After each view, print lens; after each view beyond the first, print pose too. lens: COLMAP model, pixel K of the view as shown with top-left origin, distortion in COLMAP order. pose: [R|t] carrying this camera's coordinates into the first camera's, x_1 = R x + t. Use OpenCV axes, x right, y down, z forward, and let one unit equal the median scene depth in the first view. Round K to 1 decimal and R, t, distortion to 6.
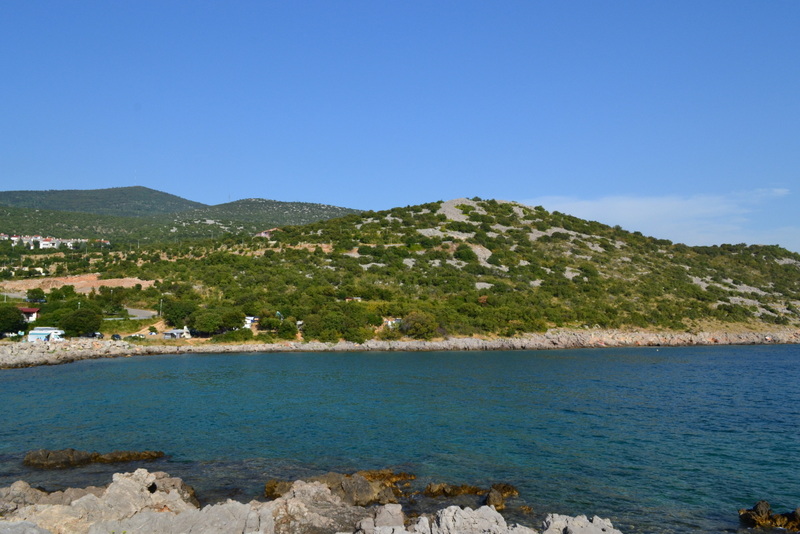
lens RADIAL K [[616.8, 0, 400.7], [0, 616.8, 266.7], [0, 0, 1]] dist [-0.021602, -0.001513]
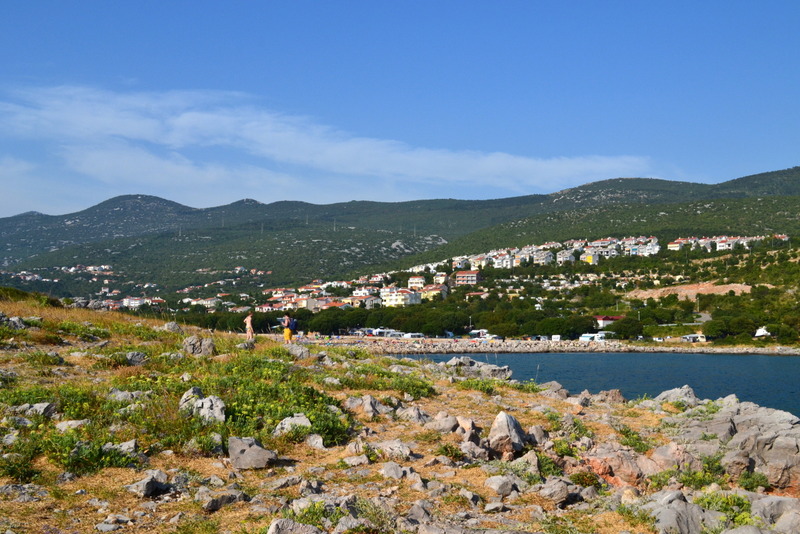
lens RADIAL K [[802.7, 0, 400.8], [0, 802.7, 265.0], [0, 0, 1]] dist [-0.004297, 0.000000]
pose [[0.539185, -0.058020, -0.840186, 0.178558], [0.064253, 0.997550, -0.027653, -0.005109], [0.839733, -0.039074, 0.541592, -0.068355]]
